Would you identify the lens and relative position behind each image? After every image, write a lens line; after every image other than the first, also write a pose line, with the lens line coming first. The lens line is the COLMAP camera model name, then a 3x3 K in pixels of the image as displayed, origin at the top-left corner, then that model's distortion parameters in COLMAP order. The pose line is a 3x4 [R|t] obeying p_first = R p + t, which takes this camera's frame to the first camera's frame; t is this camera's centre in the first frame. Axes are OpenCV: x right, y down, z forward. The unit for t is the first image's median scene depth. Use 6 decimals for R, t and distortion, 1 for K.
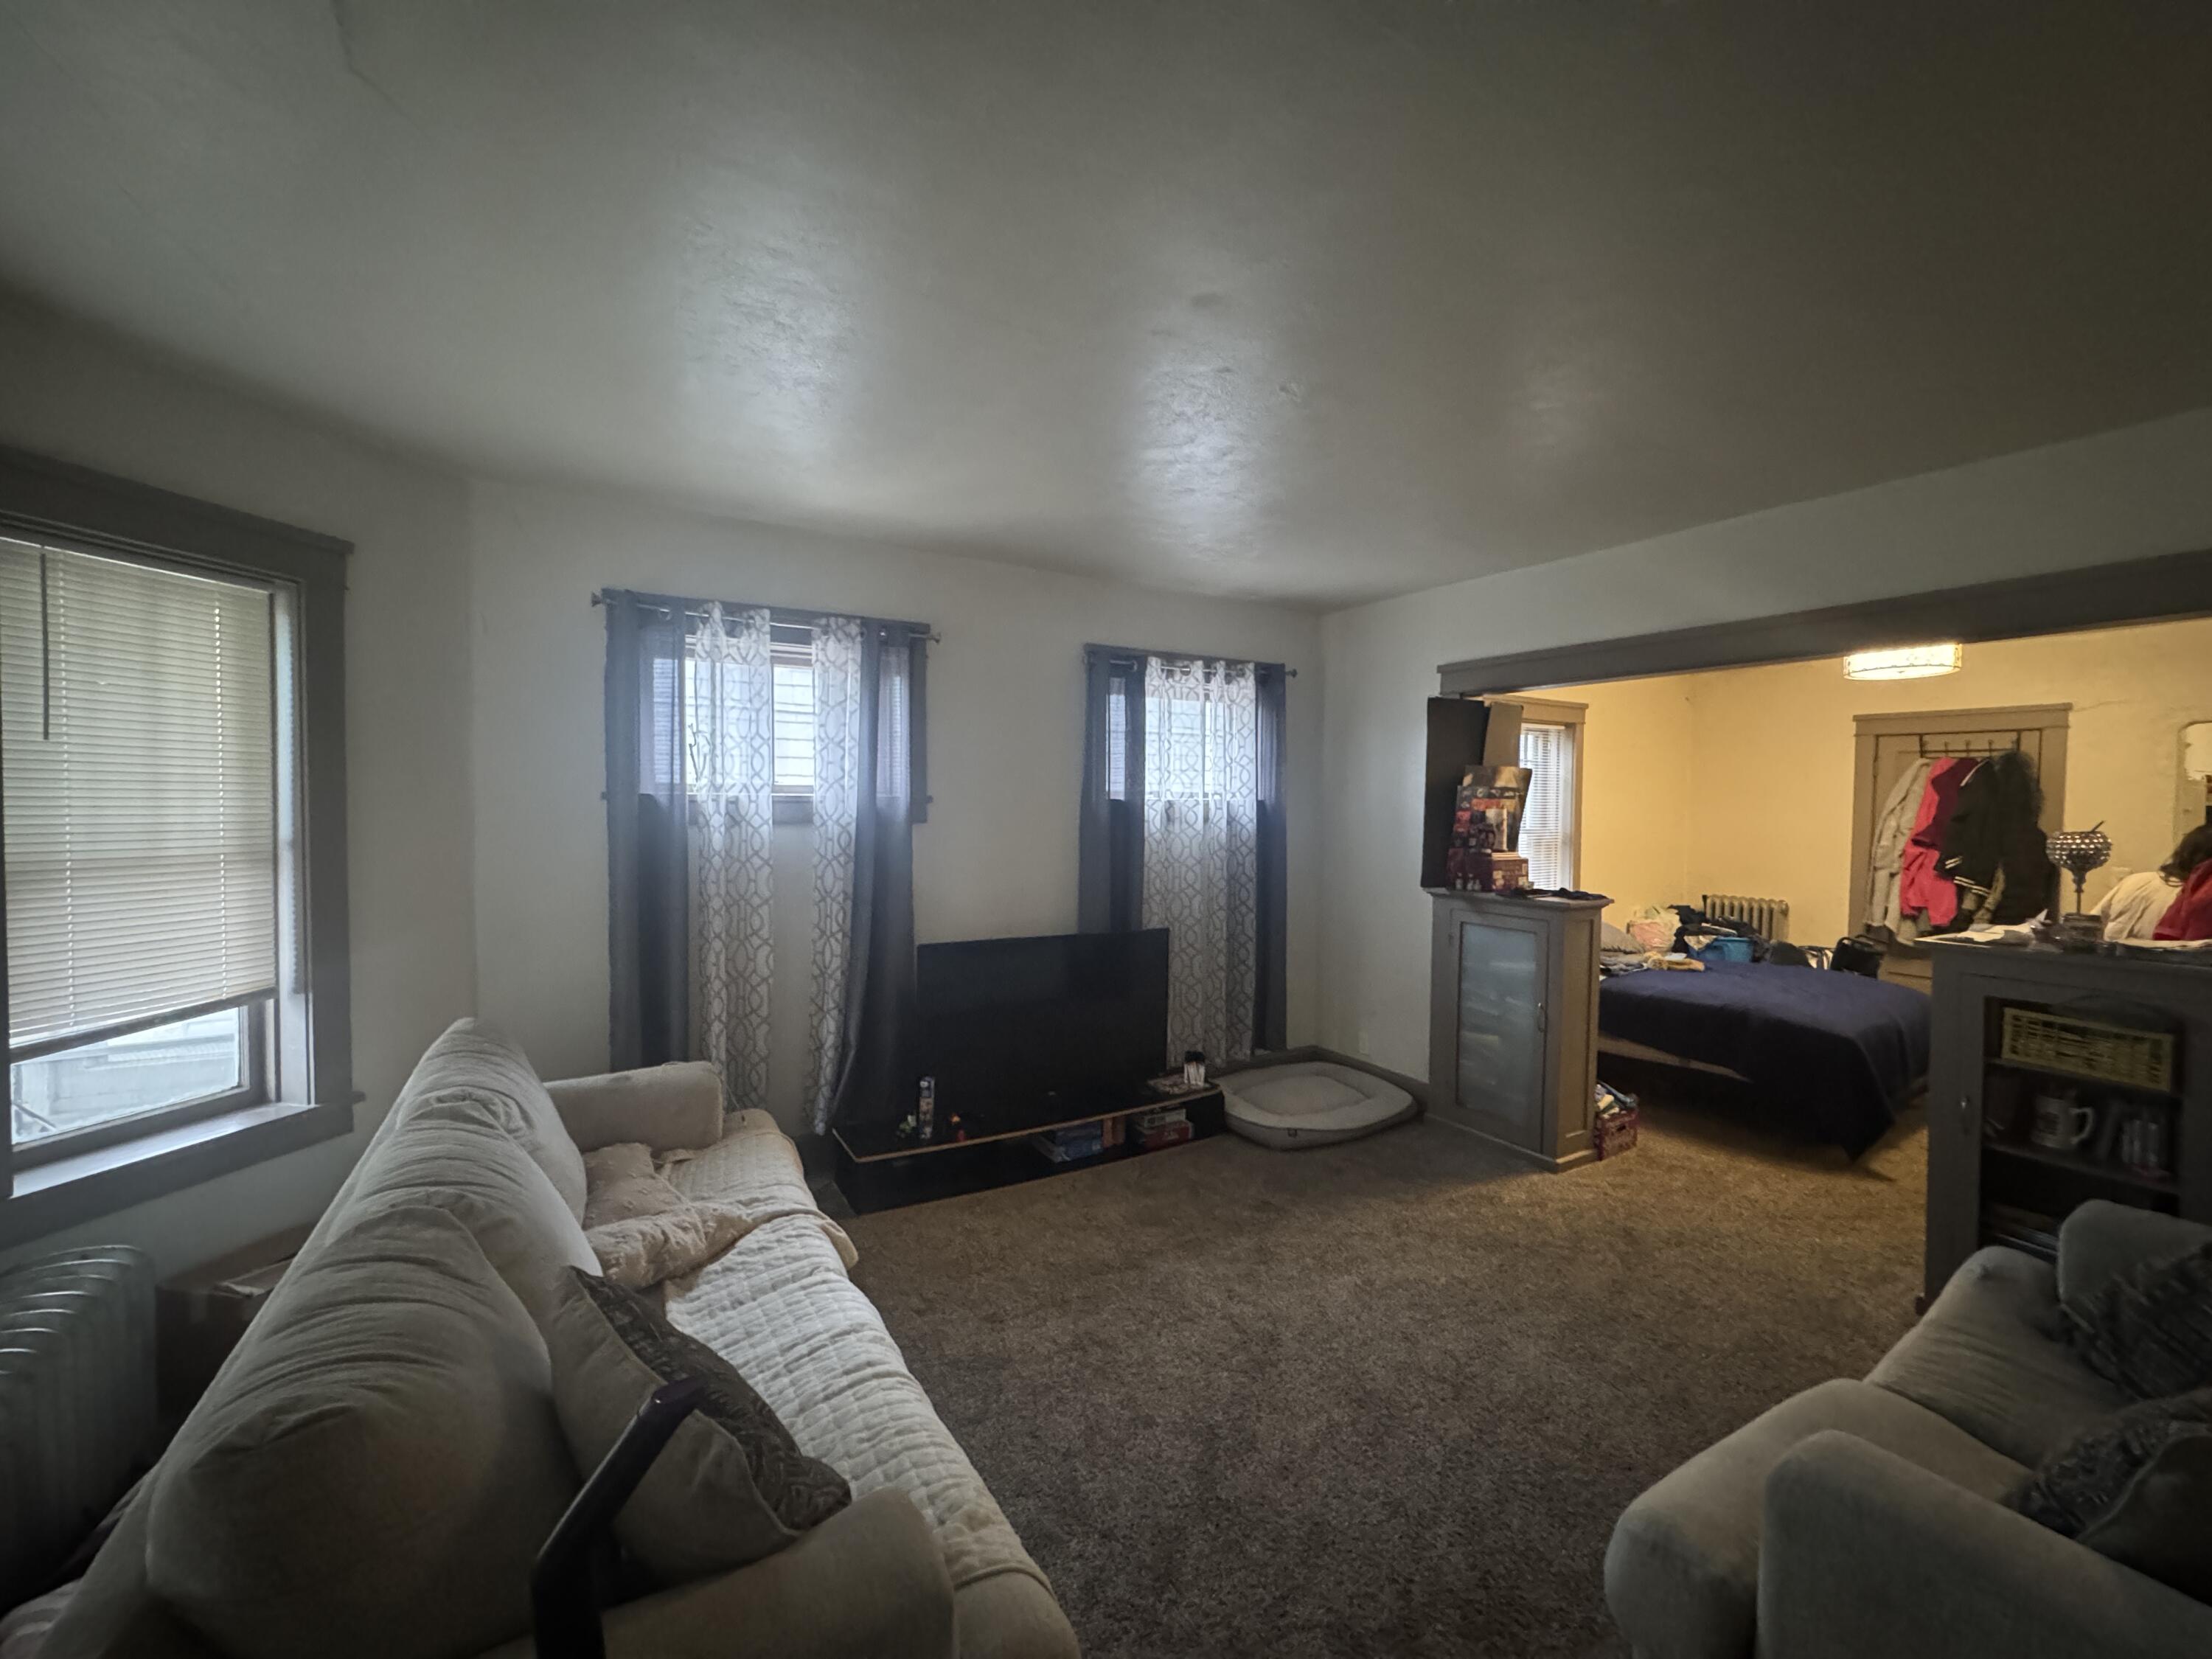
lens RADIAL K [[874.8, 0, 1102.8], [0, 874.8, 830.4], [0, 0, 1]] dist [-0.000053, -0.000029]
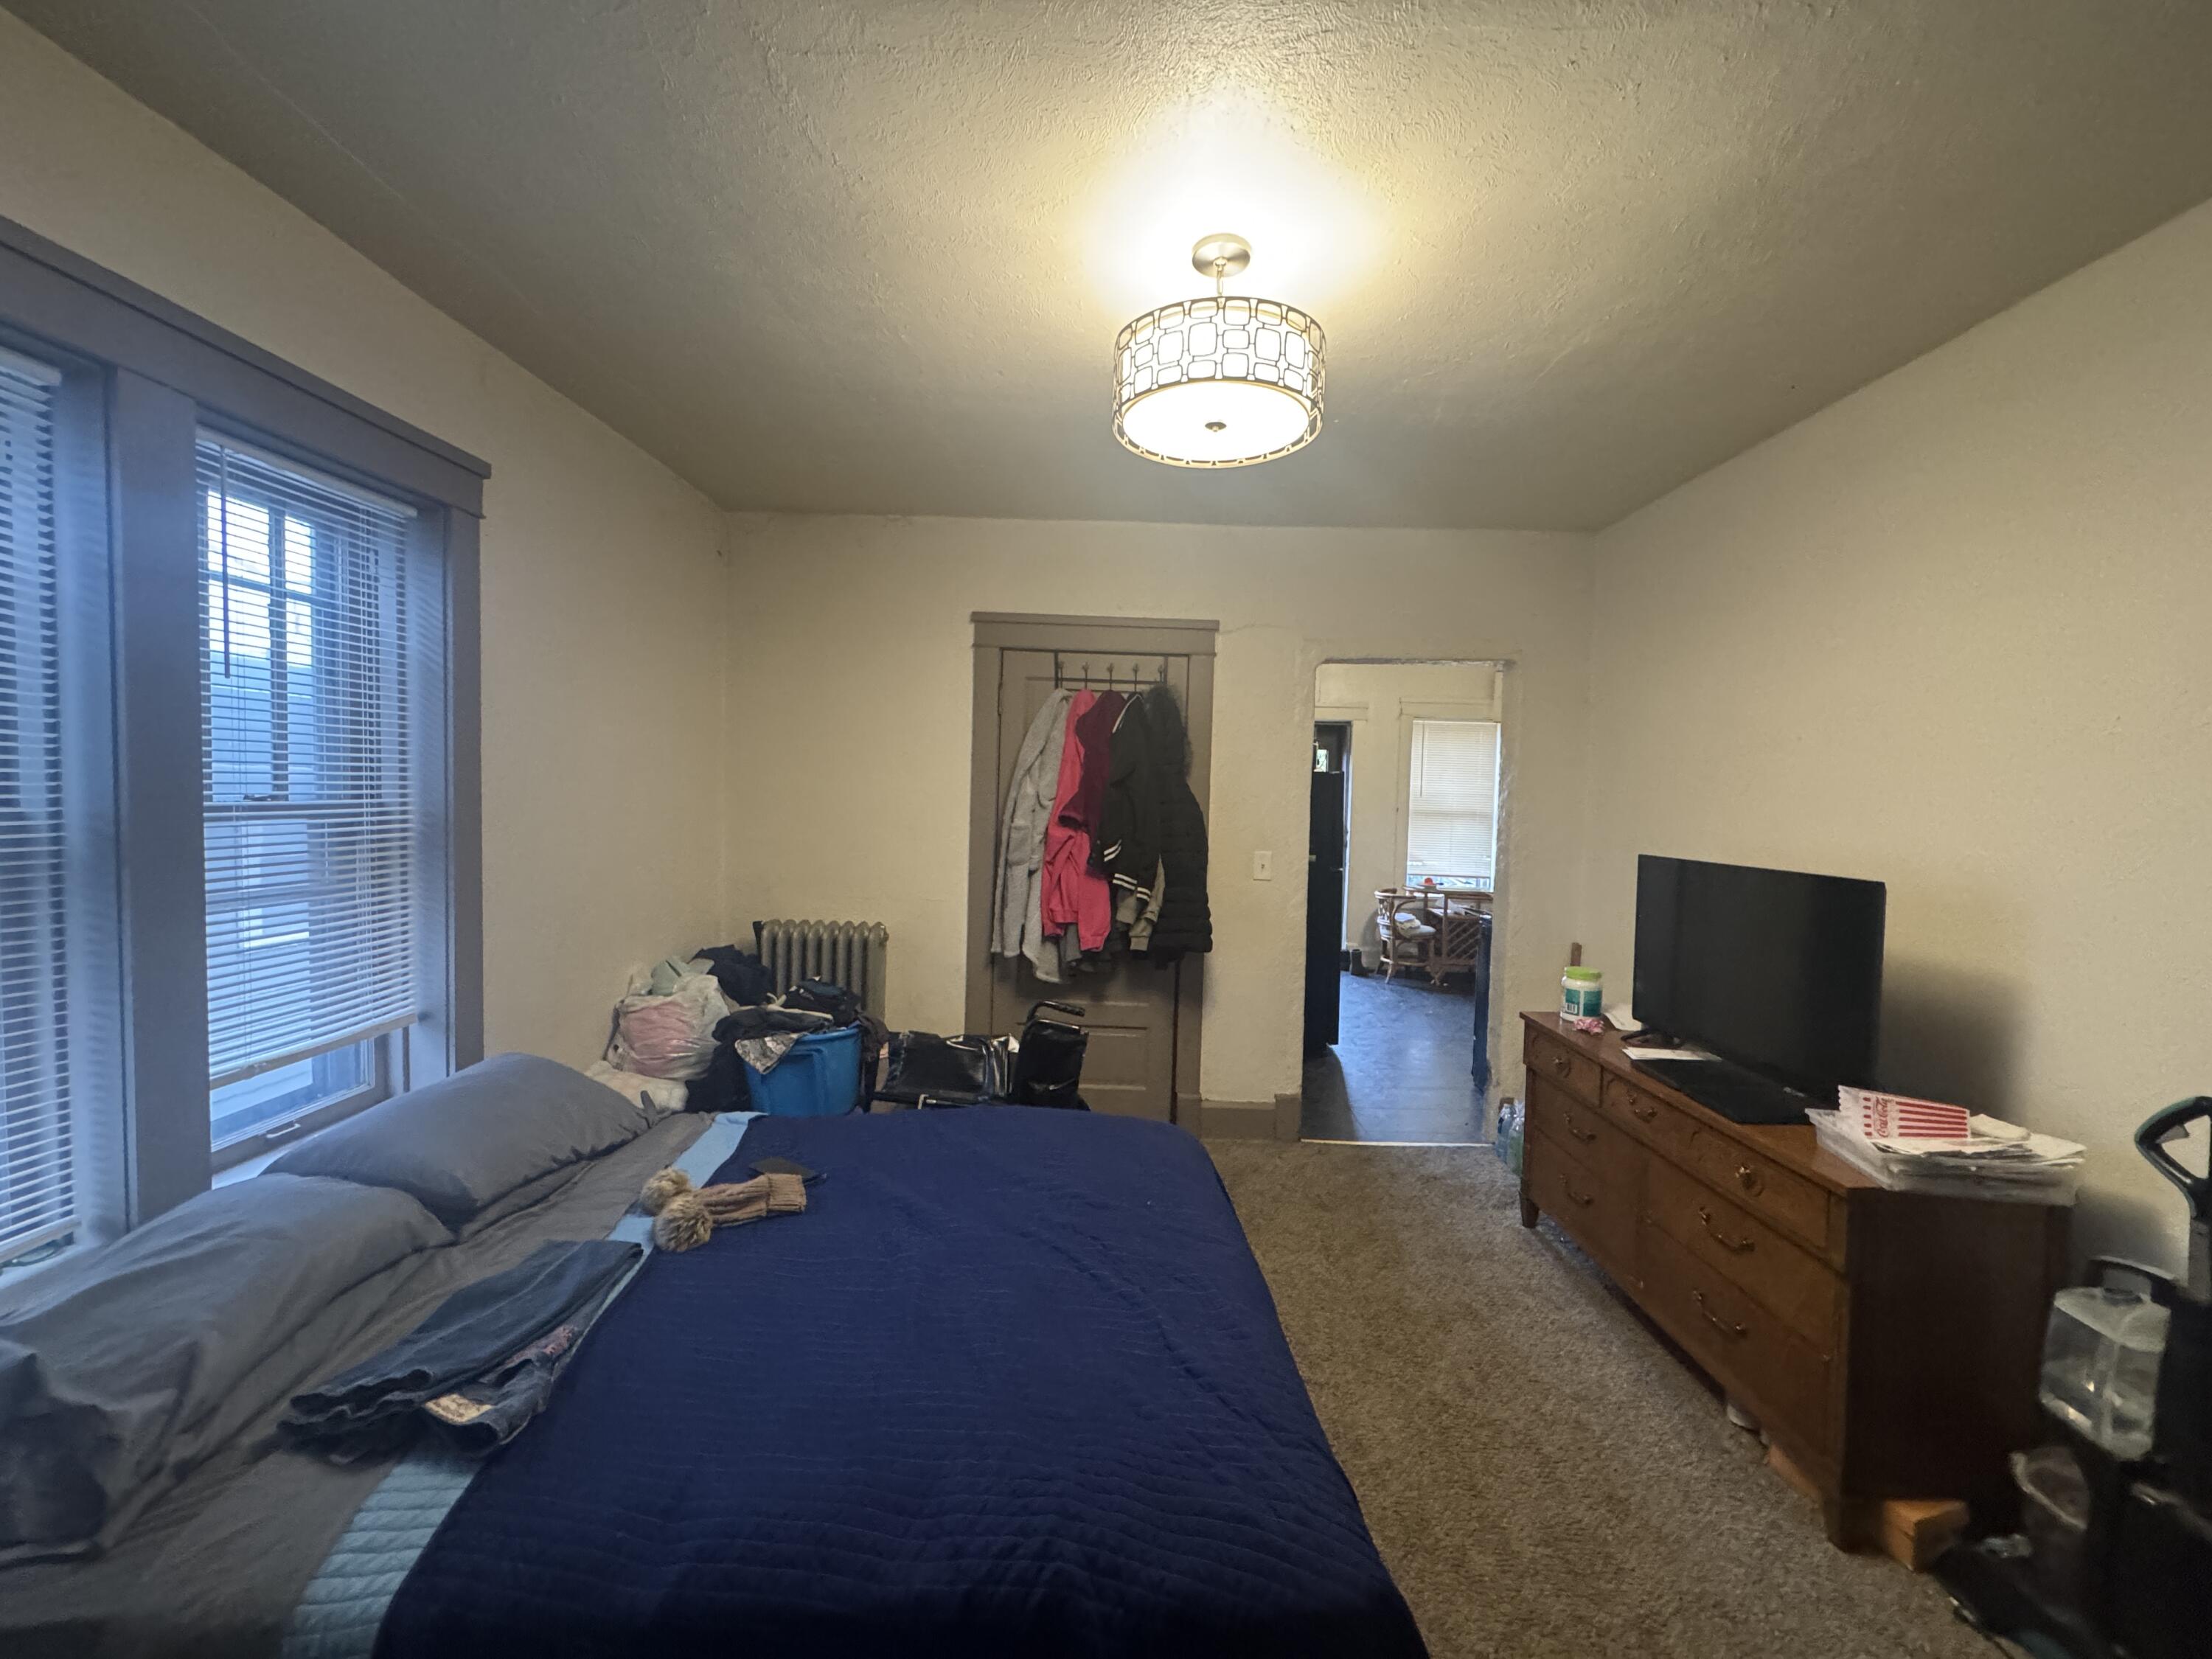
lens RADIAL K [[874.8, 0, 1105.0], [0, 874.8, 825.8], [0, 0, 1]] dist [-0.000053, -0.000029]
pose [[0.518998, -0.033347, 0.854125, 0.403846], [0.002632, 0.999296, 0.037416, -0.005527], [-0.854771, -0.017171, 0.518721, 0.638563]]
